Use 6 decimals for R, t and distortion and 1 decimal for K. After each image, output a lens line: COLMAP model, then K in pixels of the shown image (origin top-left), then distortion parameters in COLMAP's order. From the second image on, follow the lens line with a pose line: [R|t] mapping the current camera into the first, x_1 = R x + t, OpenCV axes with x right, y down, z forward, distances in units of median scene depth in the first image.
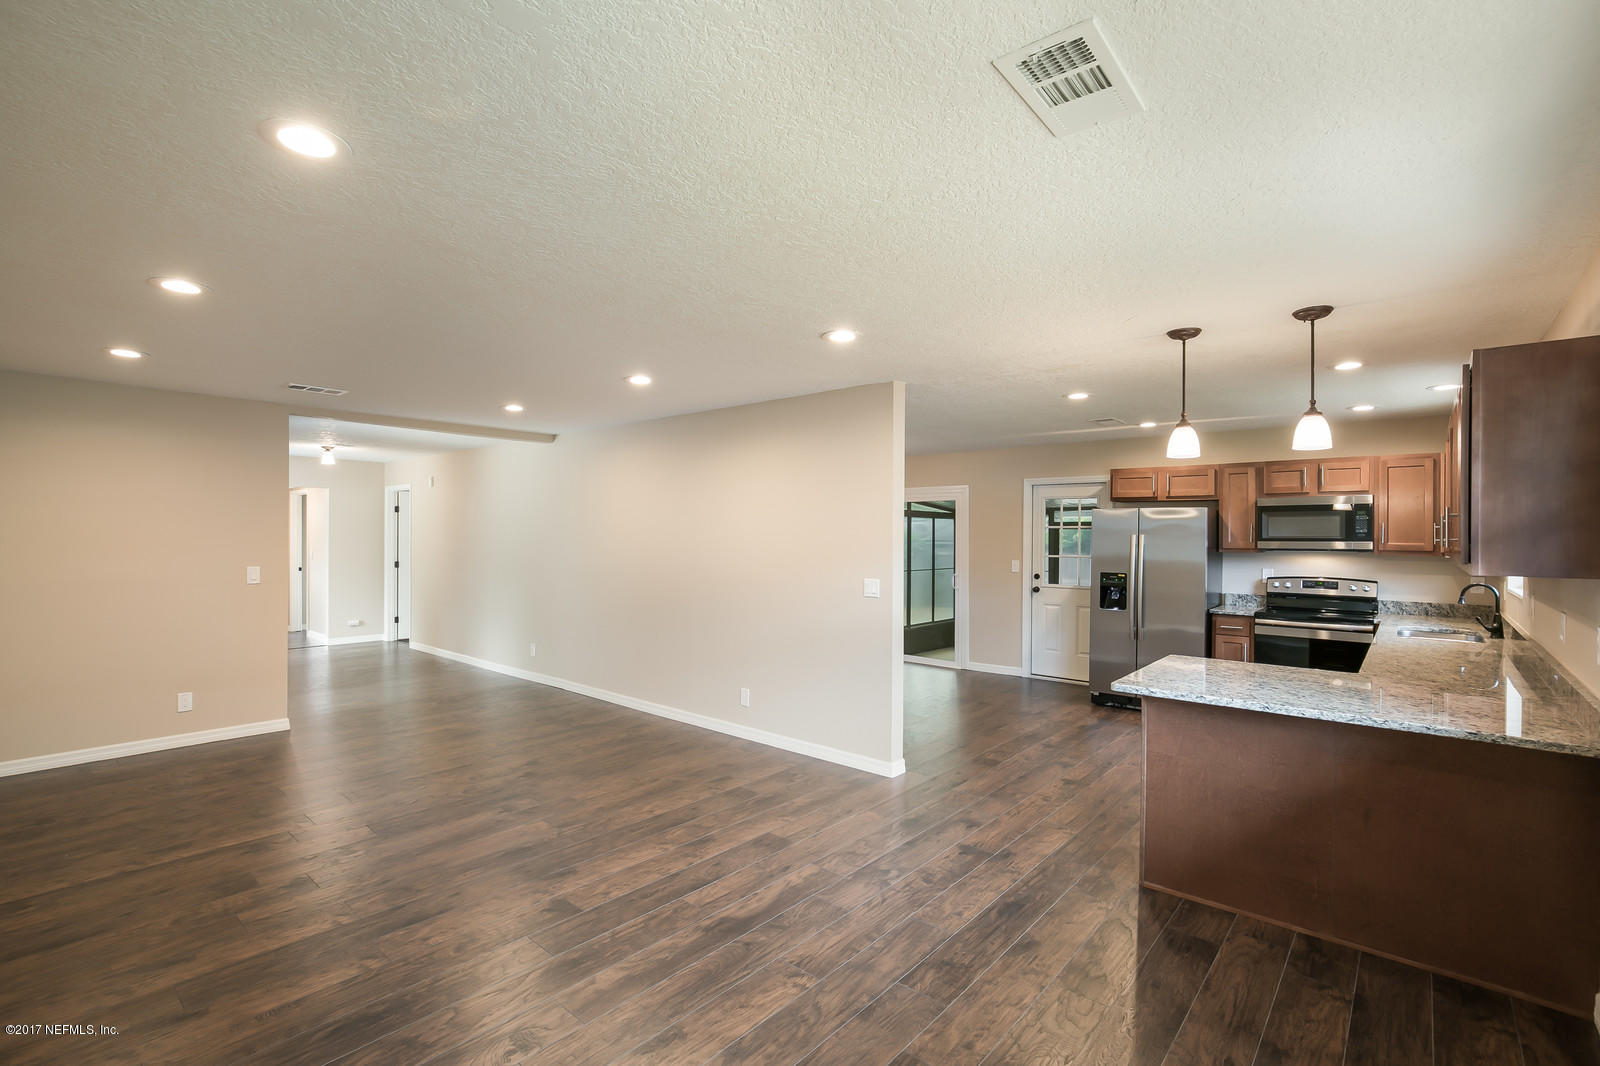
lens RADIAL K [[734.6, 0, 797.6], [0, 734.6, 539.8], [0, 0, 1]] dist [-0.020005, 0.005021]
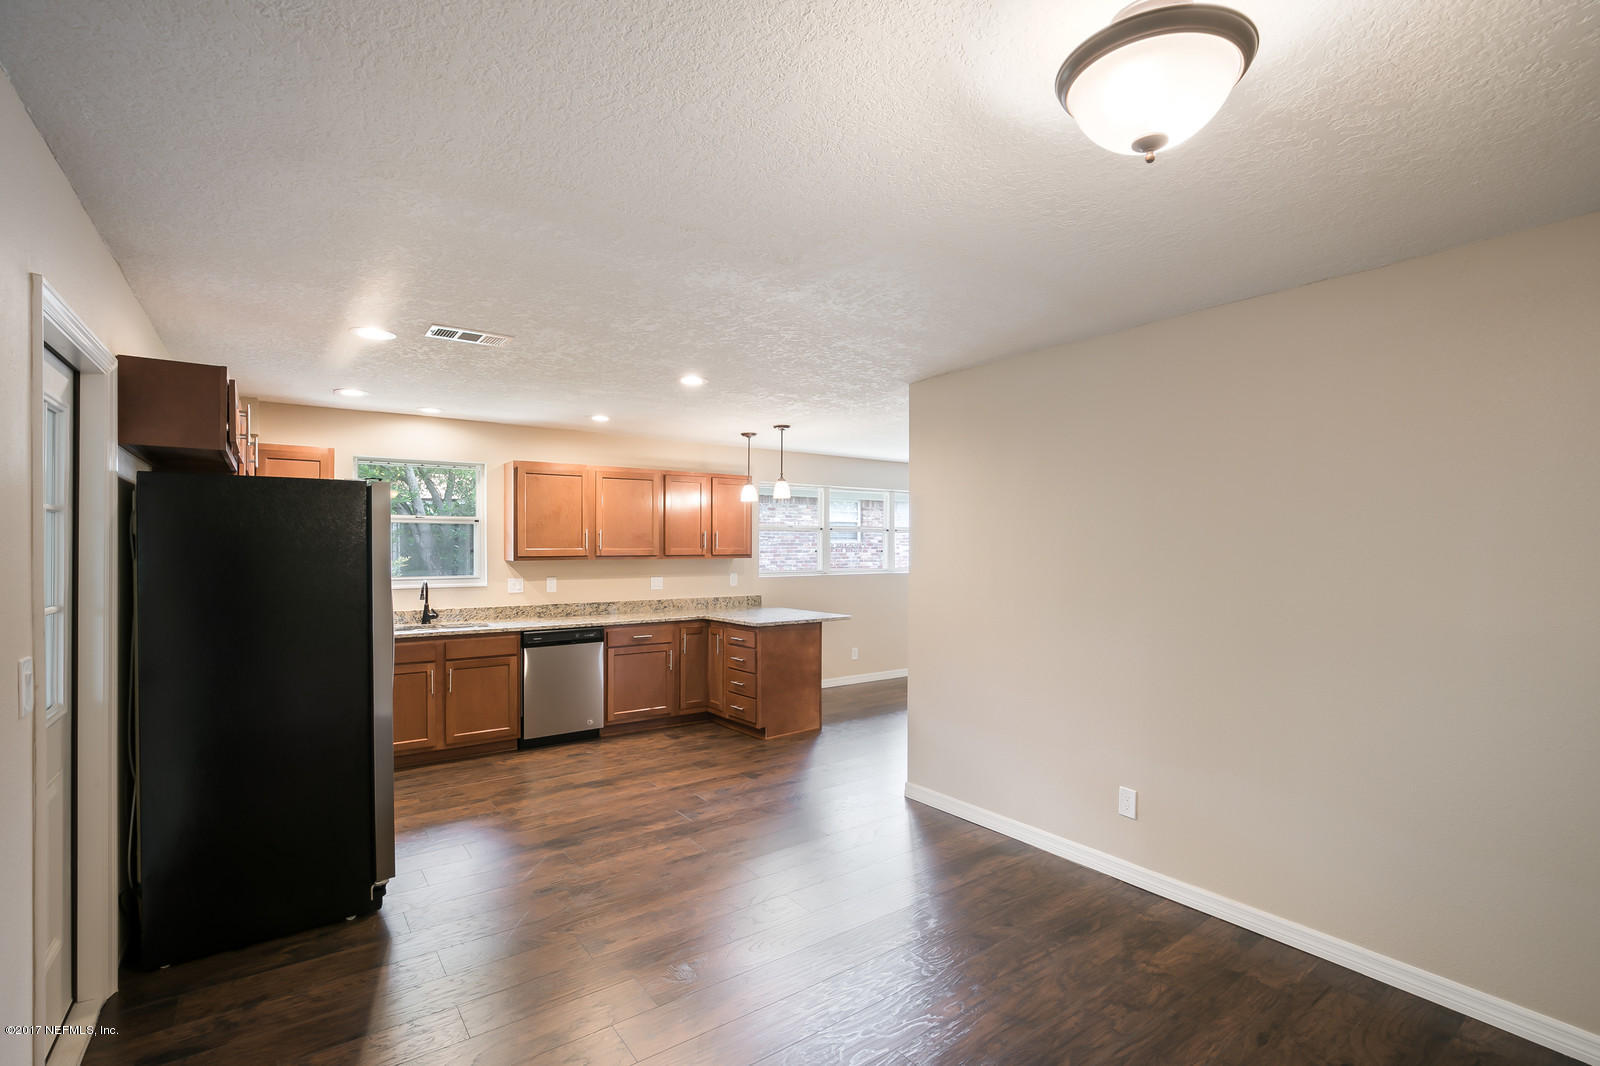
lens RADIAL K [[734.6, 0, 810.9], [0, 734.6, 549.7], [0, 0, 1]] dist [-0.020005, 0.005021]
pose [[-0.976884, -0.010399, 0.213518, 0.051074], [-0.007667, 0.999878, 0.013618, -0.008981], [-0.213633, 0.011666, -0.976844, 1.535112]]
